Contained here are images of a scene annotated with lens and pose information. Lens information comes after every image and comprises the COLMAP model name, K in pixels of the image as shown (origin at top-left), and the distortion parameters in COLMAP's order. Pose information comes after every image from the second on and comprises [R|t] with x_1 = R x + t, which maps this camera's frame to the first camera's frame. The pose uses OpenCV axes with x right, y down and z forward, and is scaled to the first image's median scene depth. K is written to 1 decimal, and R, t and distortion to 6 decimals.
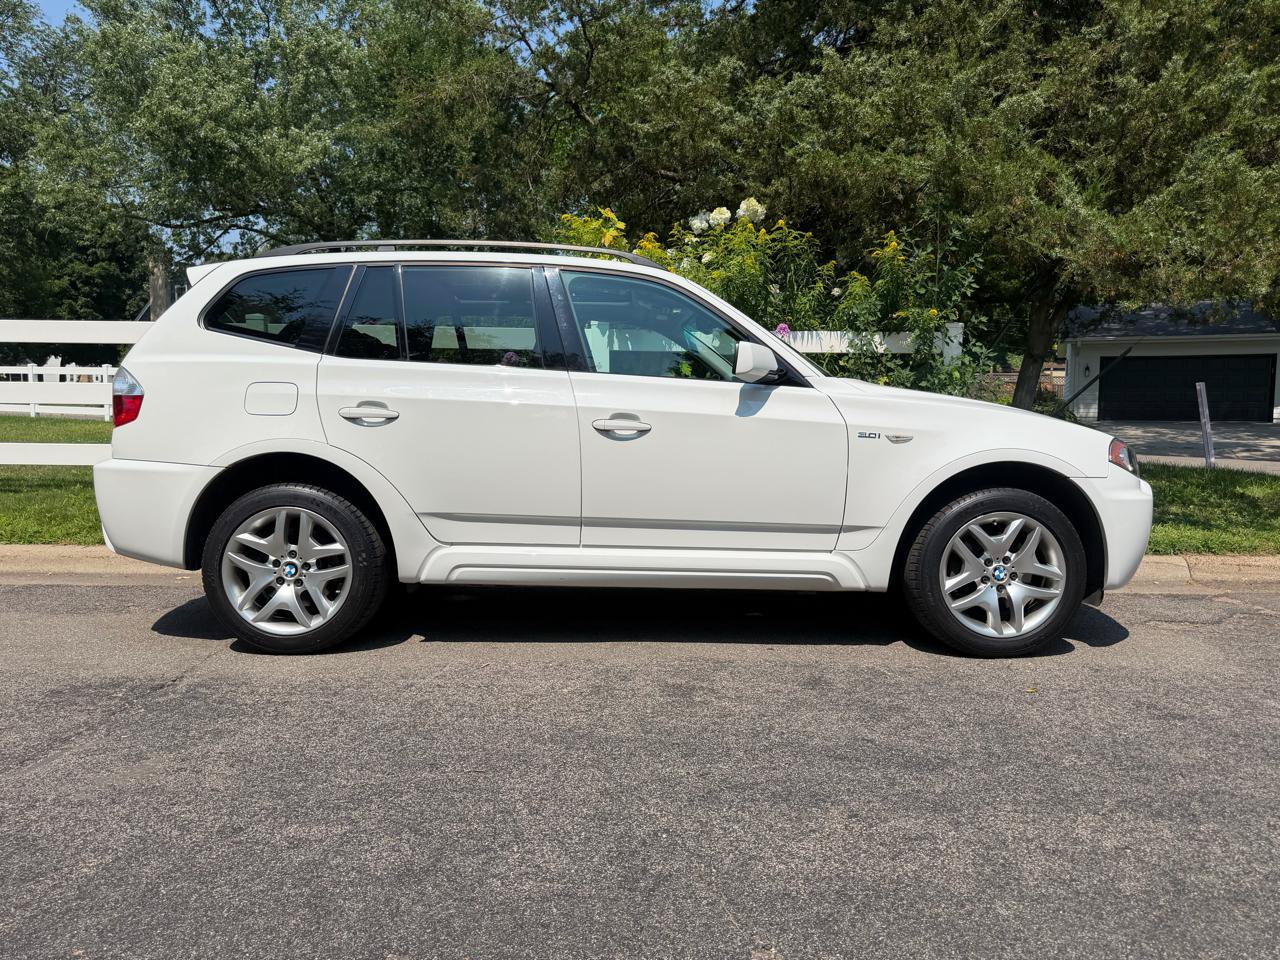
lens RADIAL K [[907.1, 0, 649.5], [0, 907.1, 489.8], [0, 0, 1]] dist [0.009718, -0.013421]
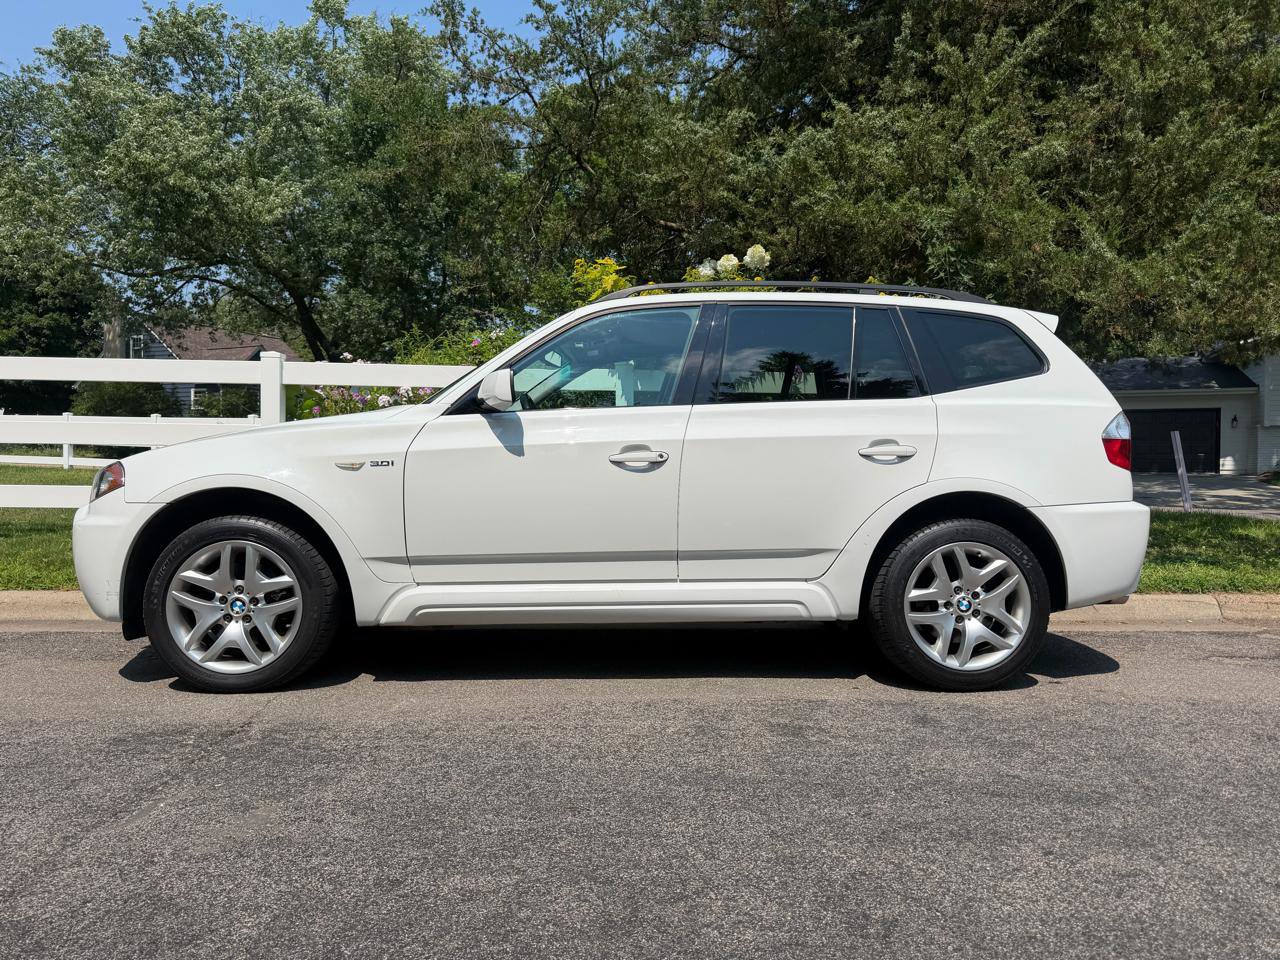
lens RADIAL K [[907.1, 0, 646.3], [0, 907.1, 476.2], [0, 0, 1]] dist [0.009718, -0.013421]
pose [[0.998724, -0.000558, 0.050501, -0.110727], [0.004313, 0.997228, -0.074275, 0.018001], [-0.050319, 0.074398, 0.995958, 0.026728]]
